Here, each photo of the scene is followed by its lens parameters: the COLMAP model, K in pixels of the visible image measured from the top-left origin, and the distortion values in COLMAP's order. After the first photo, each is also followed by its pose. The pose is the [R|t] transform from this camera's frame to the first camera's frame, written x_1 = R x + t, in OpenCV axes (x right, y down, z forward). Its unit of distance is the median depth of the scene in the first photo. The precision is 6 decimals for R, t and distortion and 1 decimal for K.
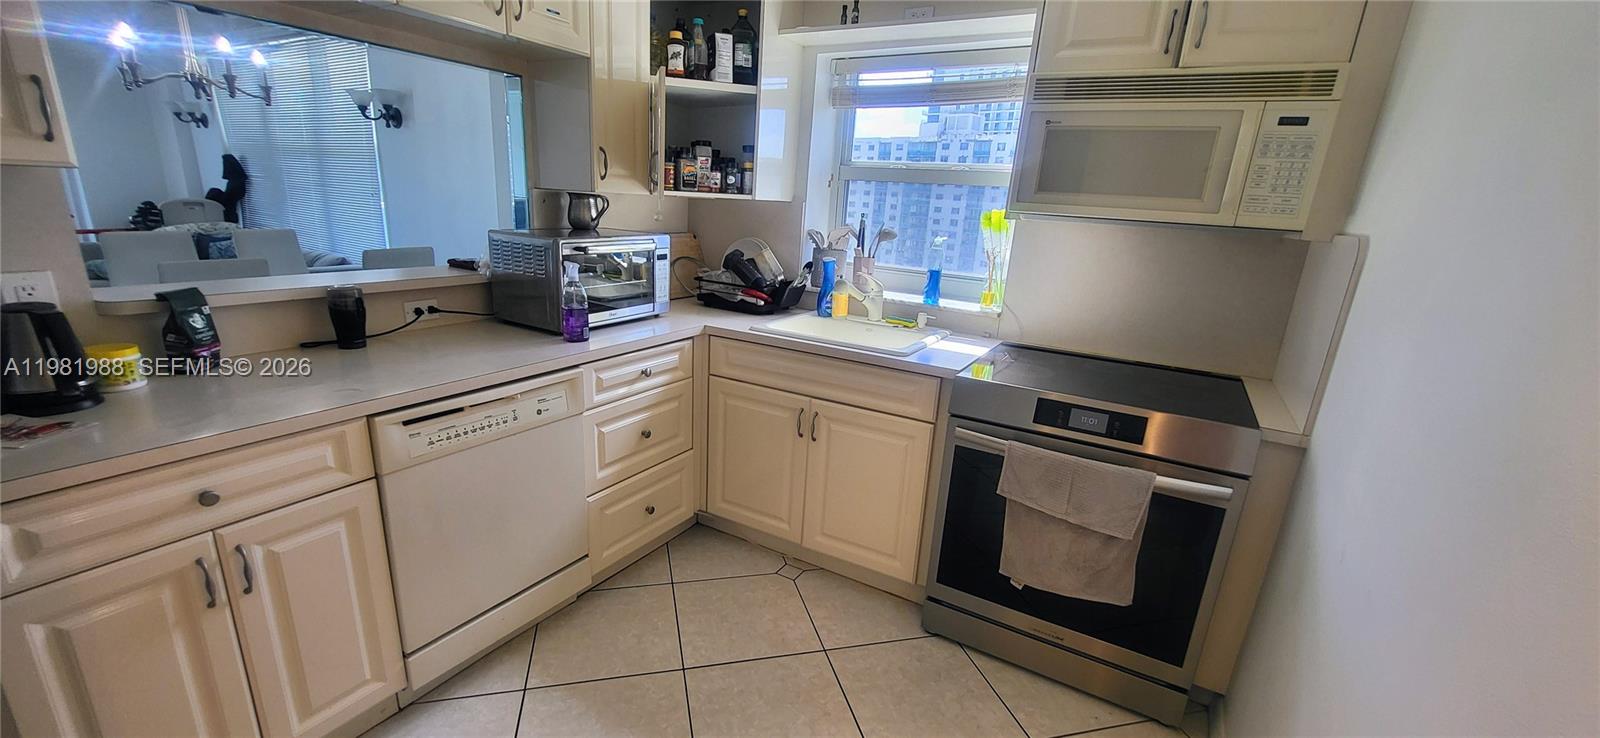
lens RADIAL K [[634.1, 0, 784.6], [0, 634.1, 387.1], [0, 0, 1]] dist [-0.001341, -0.000586]
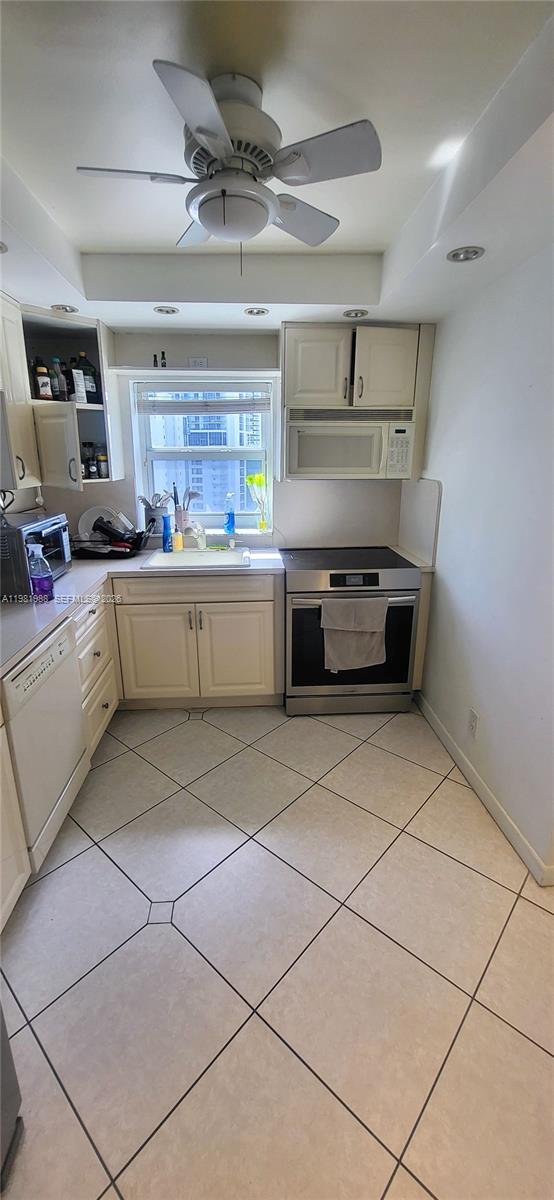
lens RADIAL K [[475.6, 0, 271.7], [0, 475.6, 586.8], [0, 0, 1]] dist [-0.001341, -0.000586]
pose [[0.824889, -0.208412, 0.525474, -0.399157], [0.207443, 0.976307, 0.061575, -0.054527], [-0.525857, 0.058214, 0.848578, -0.112646]]
